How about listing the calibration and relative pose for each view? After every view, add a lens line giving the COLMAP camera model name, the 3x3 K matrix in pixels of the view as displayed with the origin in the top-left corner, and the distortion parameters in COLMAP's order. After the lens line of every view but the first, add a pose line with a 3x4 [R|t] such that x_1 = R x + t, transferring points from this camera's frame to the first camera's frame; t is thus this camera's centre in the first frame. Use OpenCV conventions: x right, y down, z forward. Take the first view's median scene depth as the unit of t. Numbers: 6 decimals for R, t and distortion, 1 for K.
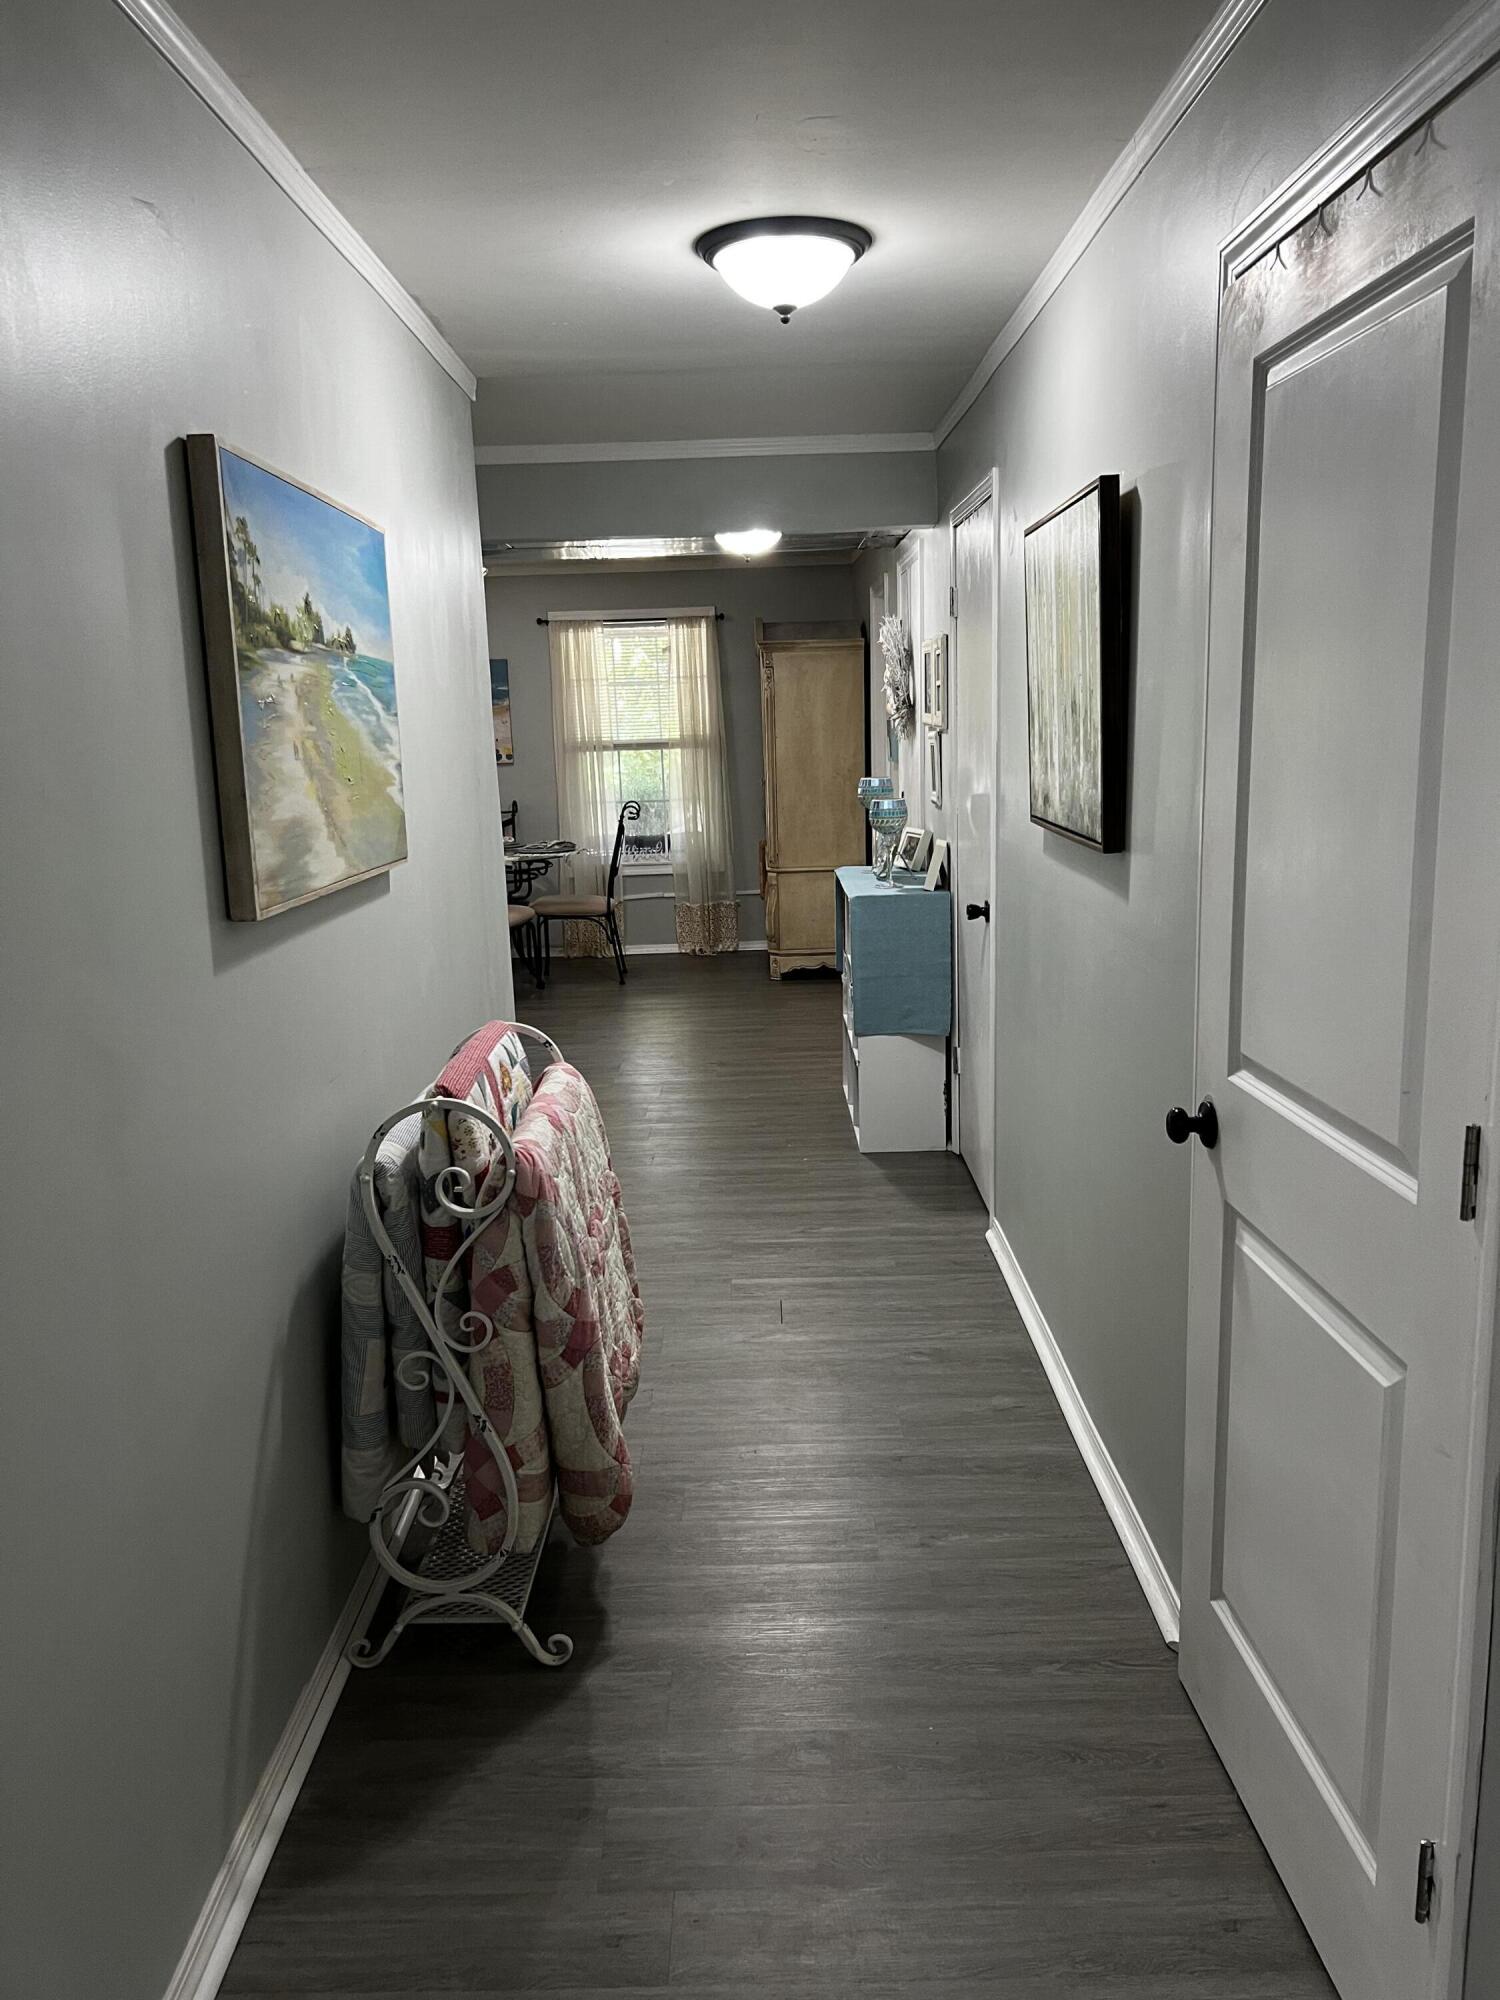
lens RADIAL K [[1506.1, 0, 790.5], [0, 1506.1, 1064.7], [0, 0, 1]] dist [0.056116, -0.071160]
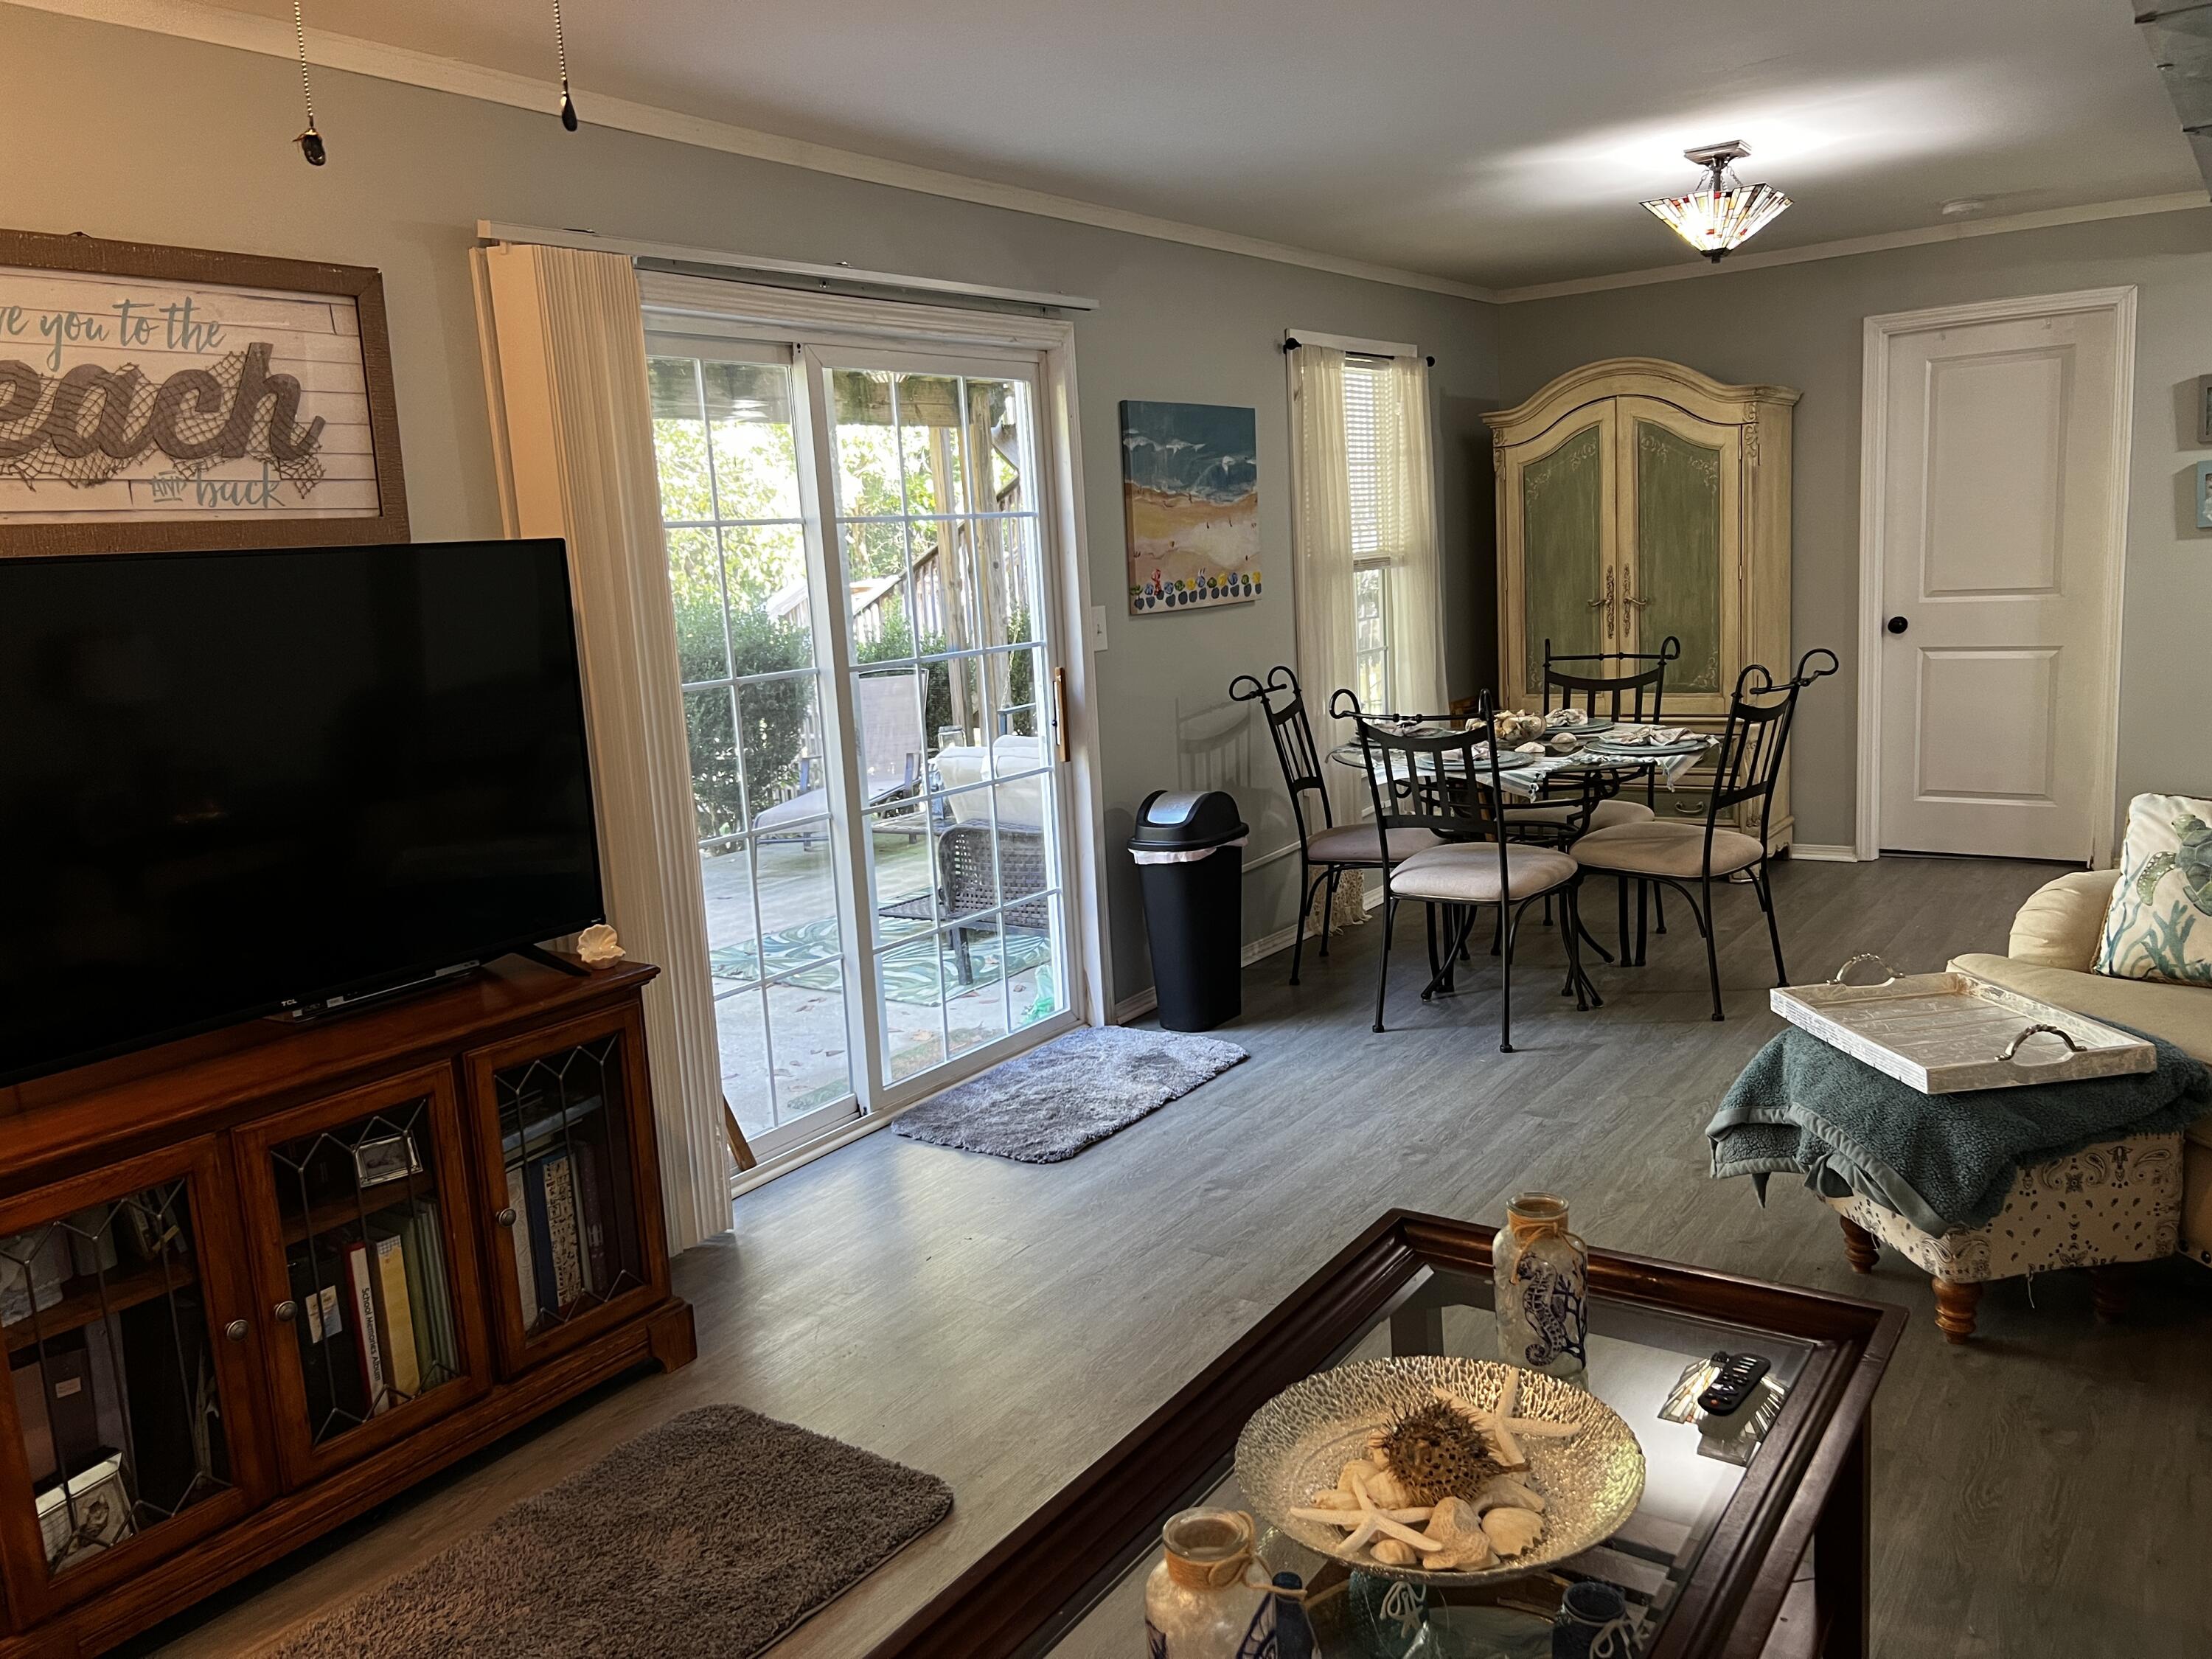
lens RADIAL K [[1665.7, 0, 1081.8], [0, 1665.7, 823.0], [0, 0, 1]] dist [0.056116, -0.071160]
pose [[0.603771, -0.137894, 0.785141, -0.712948], [0.225474, 0.974247, -0.002282, -0.136748], [-0.764606, 0.178406, 0.619313, 0.704278]]
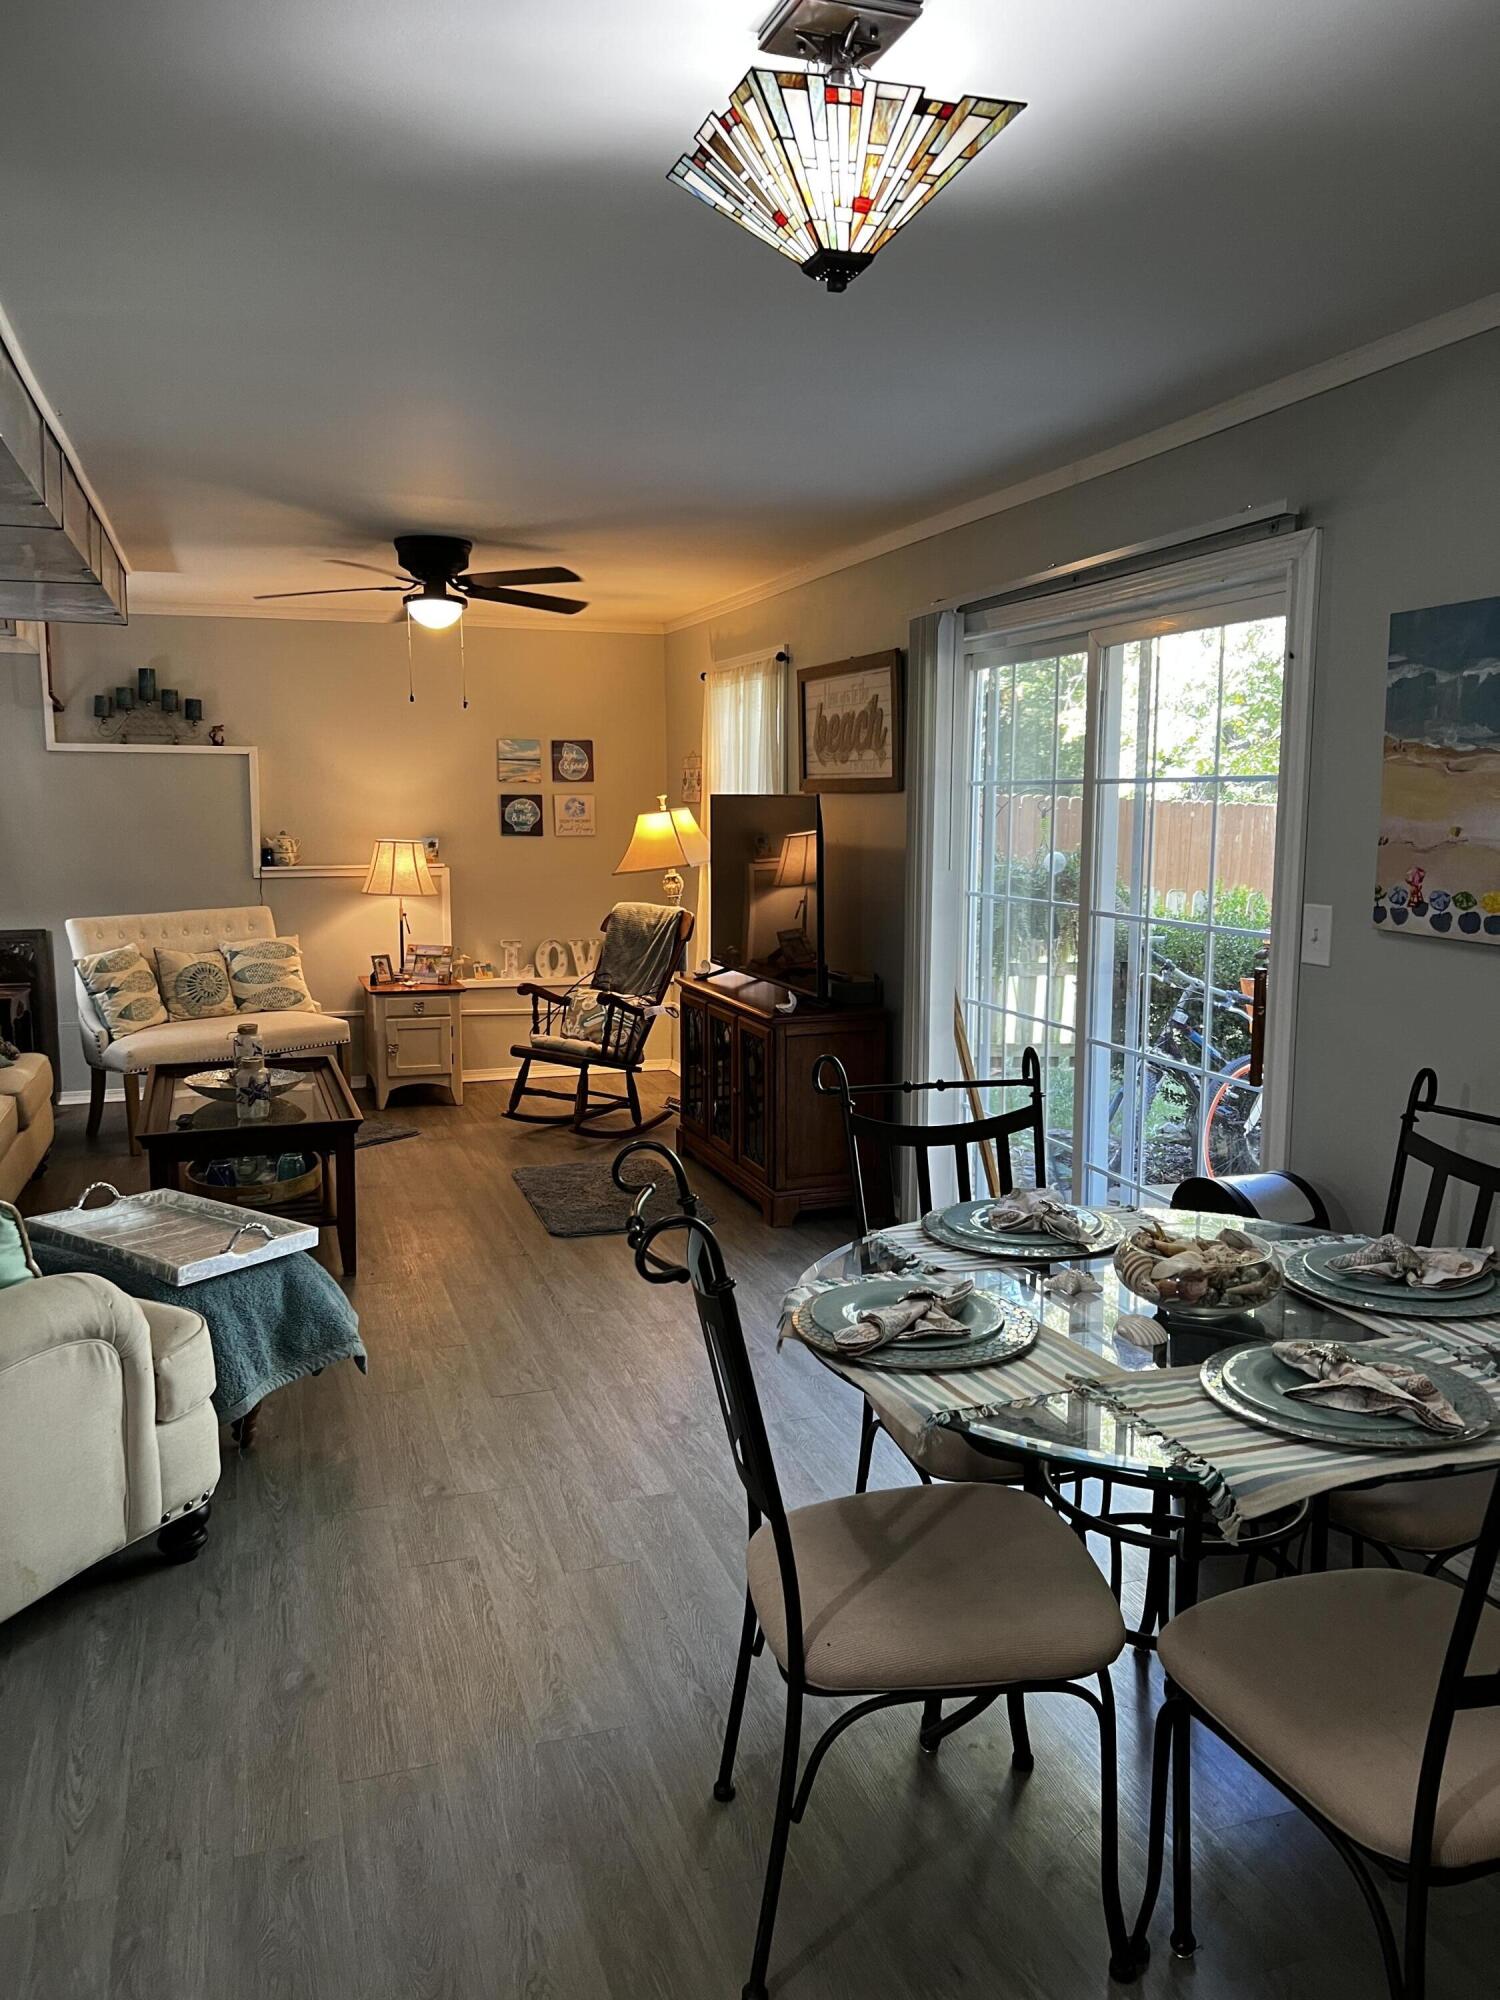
lens RADIAL K [[1506.1, 0, 762.5], [0, 1506.1, 1008.7], [0, 0, 1]] dist [0.056116, -0.071160]
pose [[0.303303, 0.162552, -0.938927, 0.008728], [-0.227576, 0.969186, 0.094276, -0.184178], [0.925320, 0.185083, 0.330950, 0.783264]]
